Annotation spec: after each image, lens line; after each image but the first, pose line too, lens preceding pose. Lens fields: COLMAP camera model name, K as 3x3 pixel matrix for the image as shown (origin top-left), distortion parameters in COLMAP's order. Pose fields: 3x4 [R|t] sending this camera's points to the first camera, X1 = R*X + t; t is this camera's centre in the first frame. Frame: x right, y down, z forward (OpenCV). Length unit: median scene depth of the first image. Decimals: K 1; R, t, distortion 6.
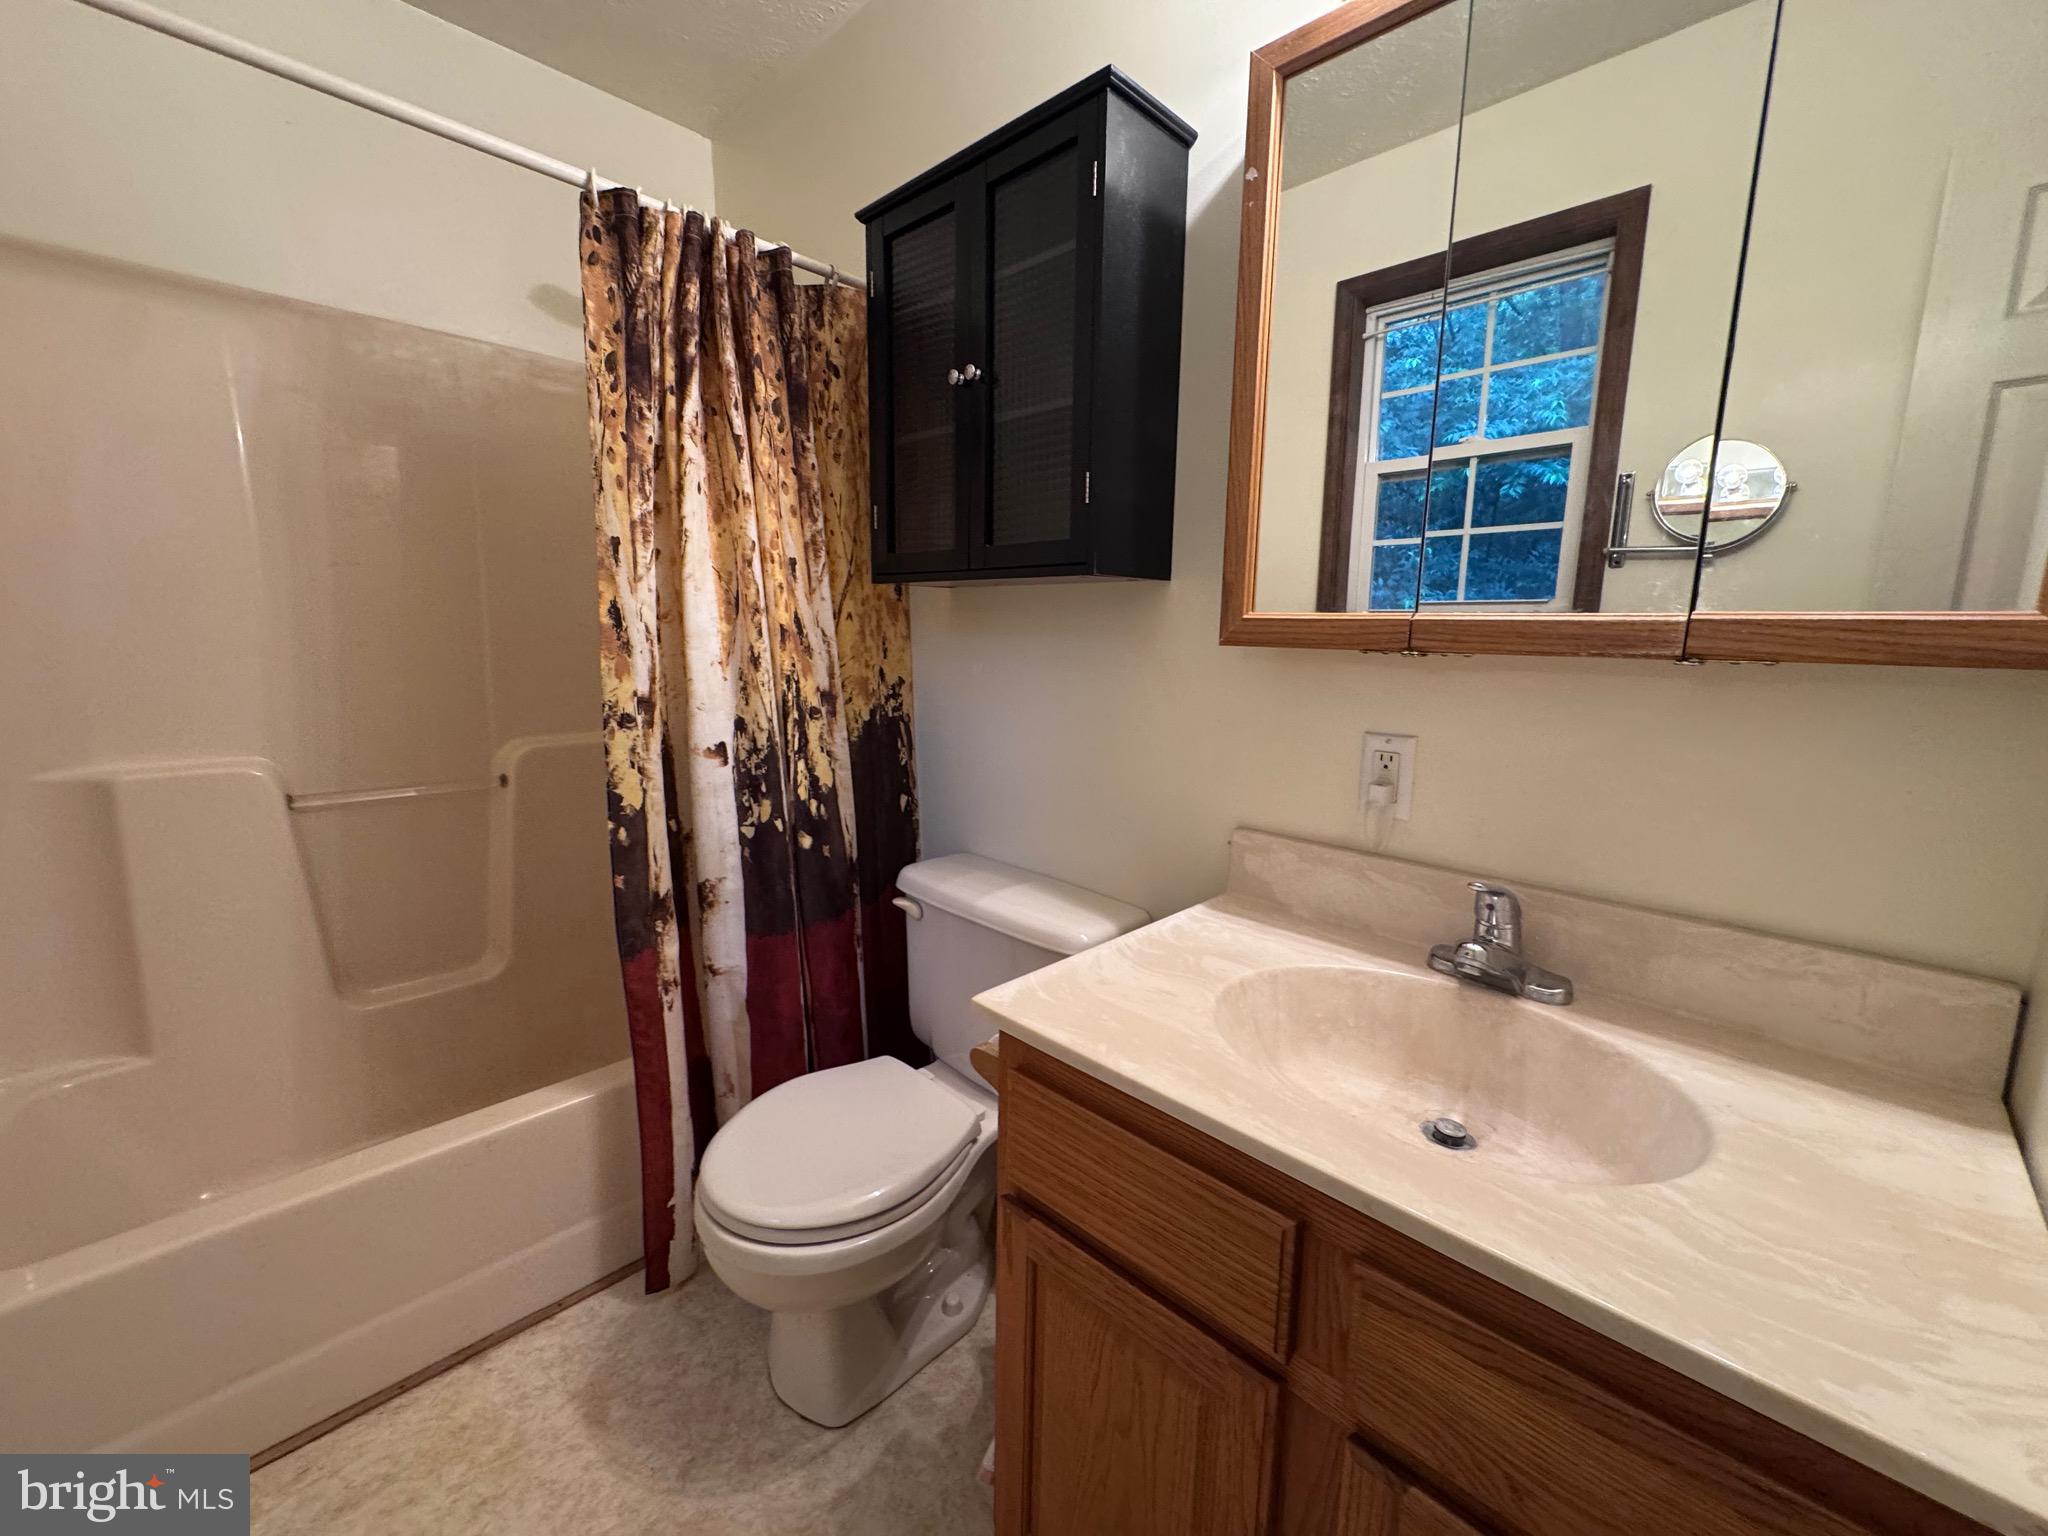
lens RADIAL K [[816.1, 0, 1027.9], [0, 816.1, 754.6], [0, 0, 1]] dist [-0.004633, 0.000695]
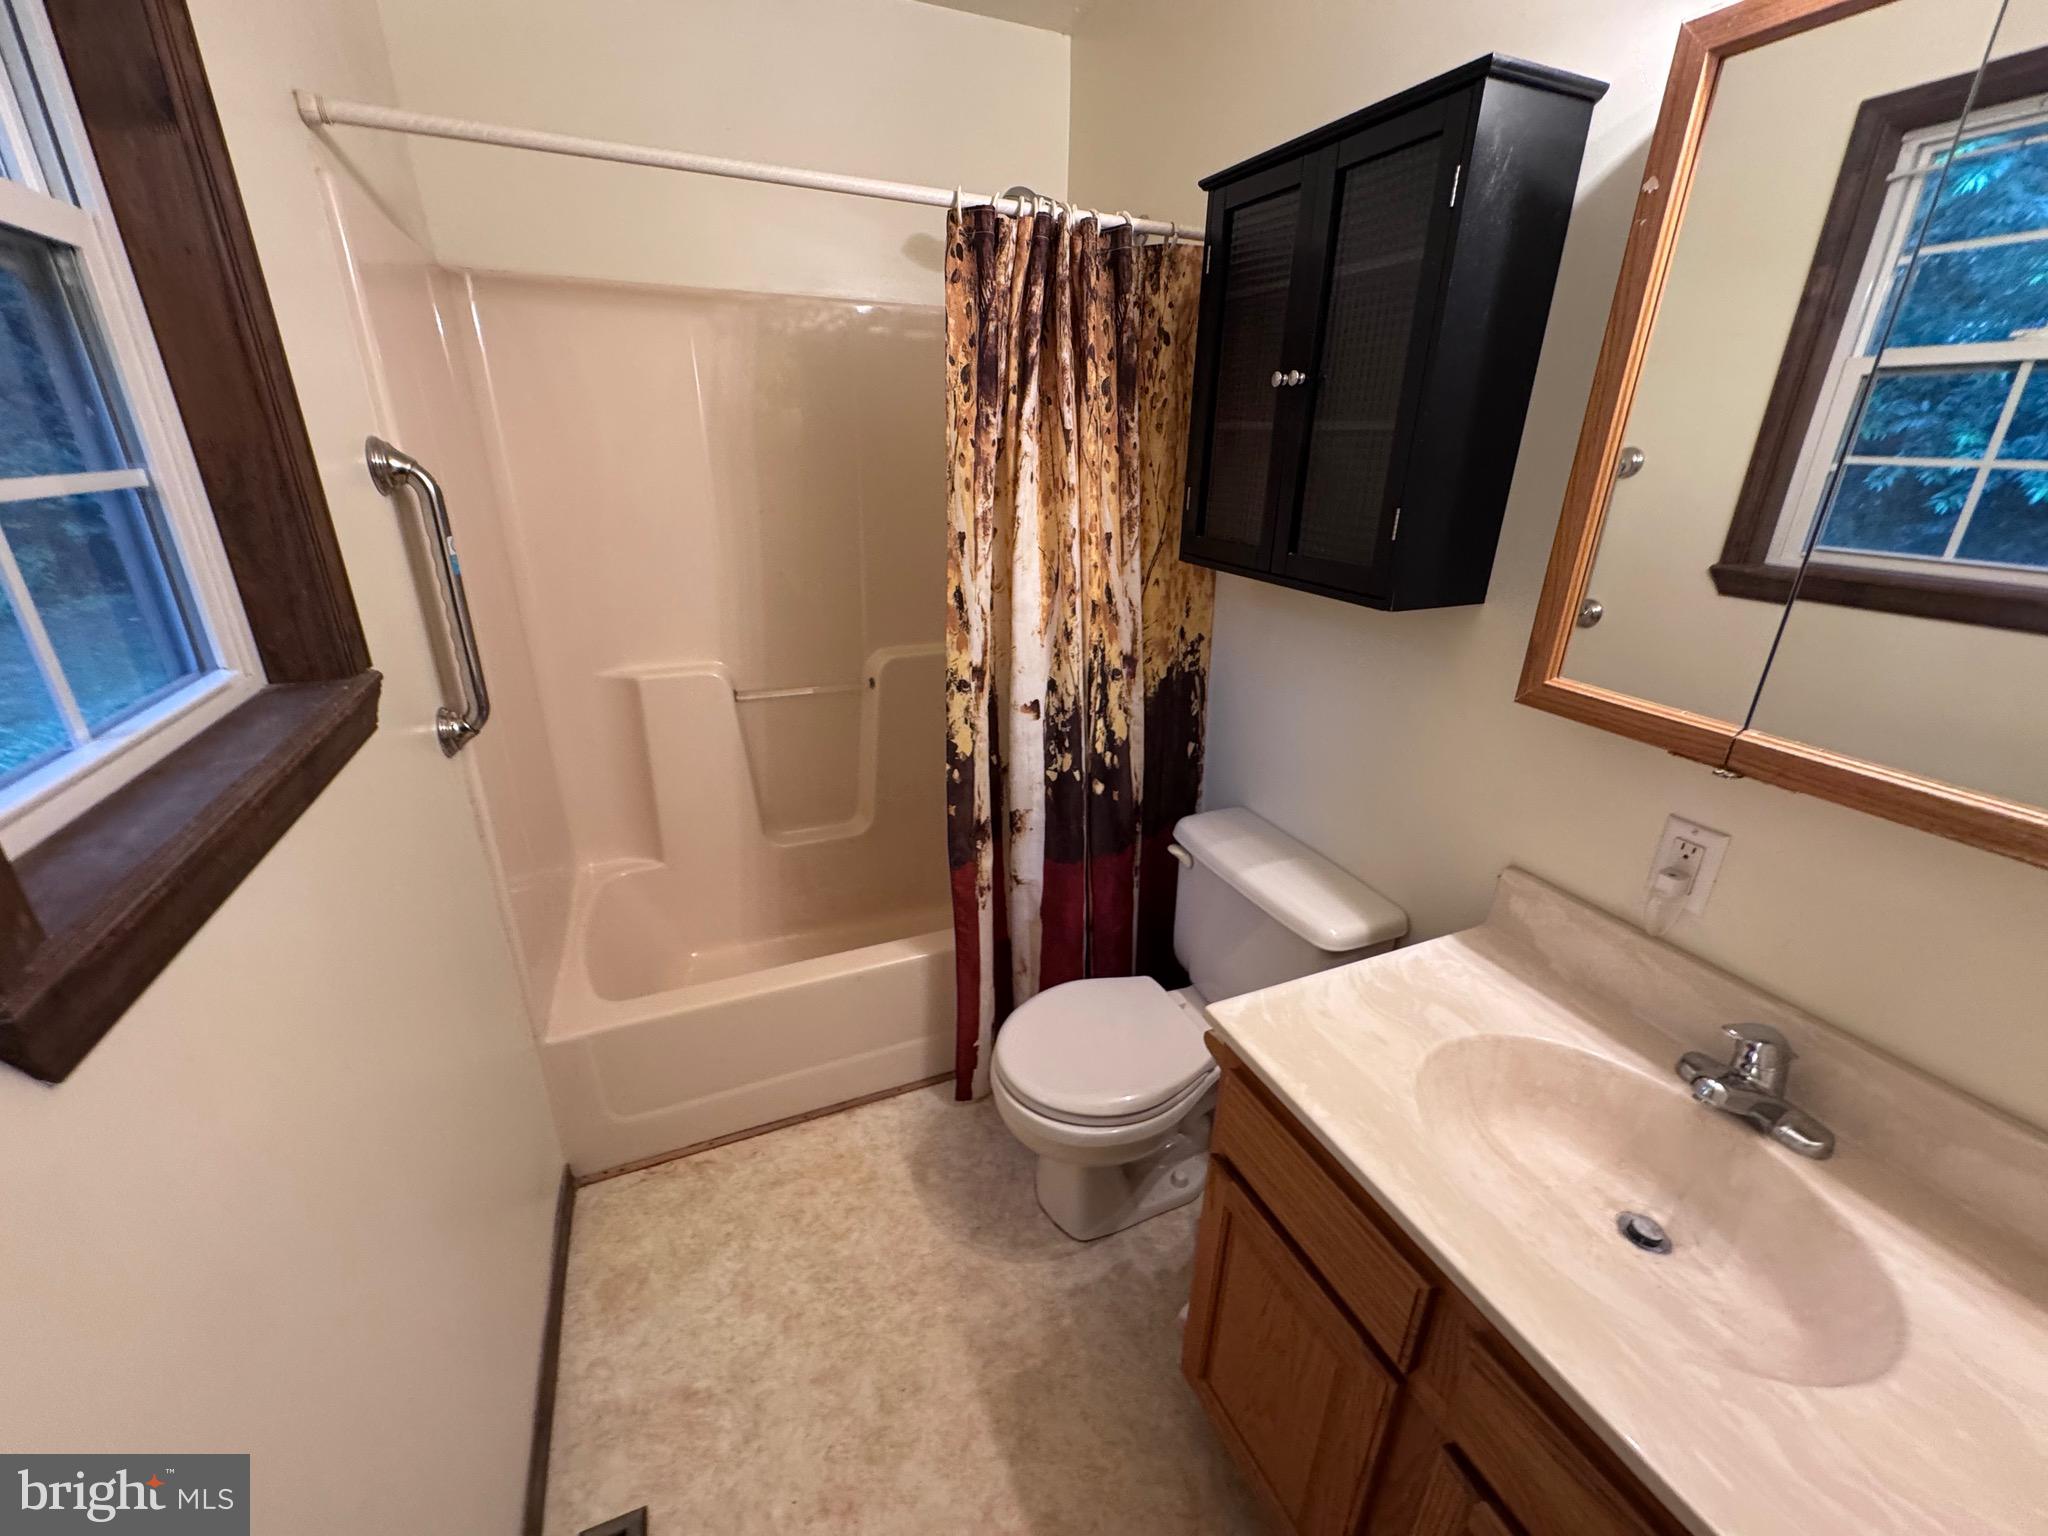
lens RADIAL K [[816.1, 0, 1032.2], [0, 816.1, 764.3], [0, 0, 1]] dist [-0.004633, 0.000695]
pose [[0.928000, 0.140811, -0.344947, 0.040435], [-0.066220, 0.973427, 0.219214, -0.206045], [0.366648, -0.180588, 0.912665, -0.096711]]
